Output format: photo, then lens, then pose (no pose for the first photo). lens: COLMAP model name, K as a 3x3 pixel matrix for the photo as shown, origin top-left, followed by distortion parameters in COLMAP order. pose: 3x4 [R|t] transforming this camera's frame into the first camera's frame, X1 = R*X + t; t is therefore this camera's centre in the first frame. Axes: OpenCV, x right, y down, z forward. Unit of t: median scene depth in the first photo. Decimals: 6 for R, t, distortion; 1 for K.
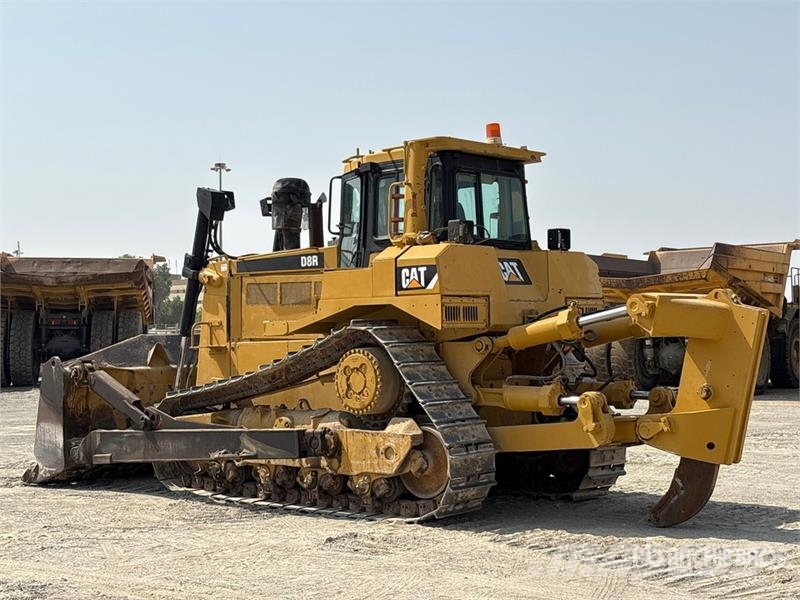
lens RADIAL K [[1188.9, 0, 400.0], [0, 1188.9, 300.0], [0, 0, 1]] dist [0.230390, -0.888399]
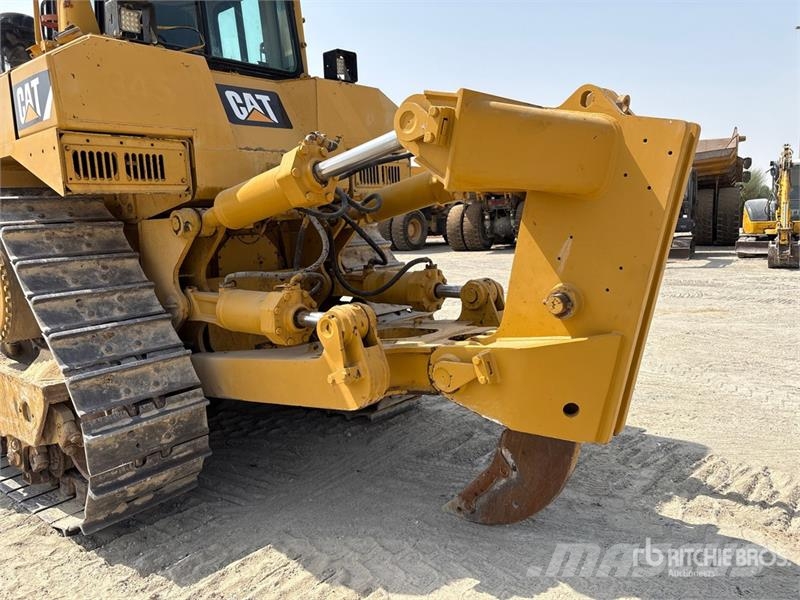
lens RADIAL K [[606.3, 0, 400.0], [0, 606.3, 300.0], [0, 0, 1]] dist [0.039649, -0.047745]
pose [[0.997882, -0.042008, 0.049674, 0.162630], [0.033403, 0.986080, 0.162880, 0.030450], [-0.055825, -0.160875, 0.985395, 0.700841]]
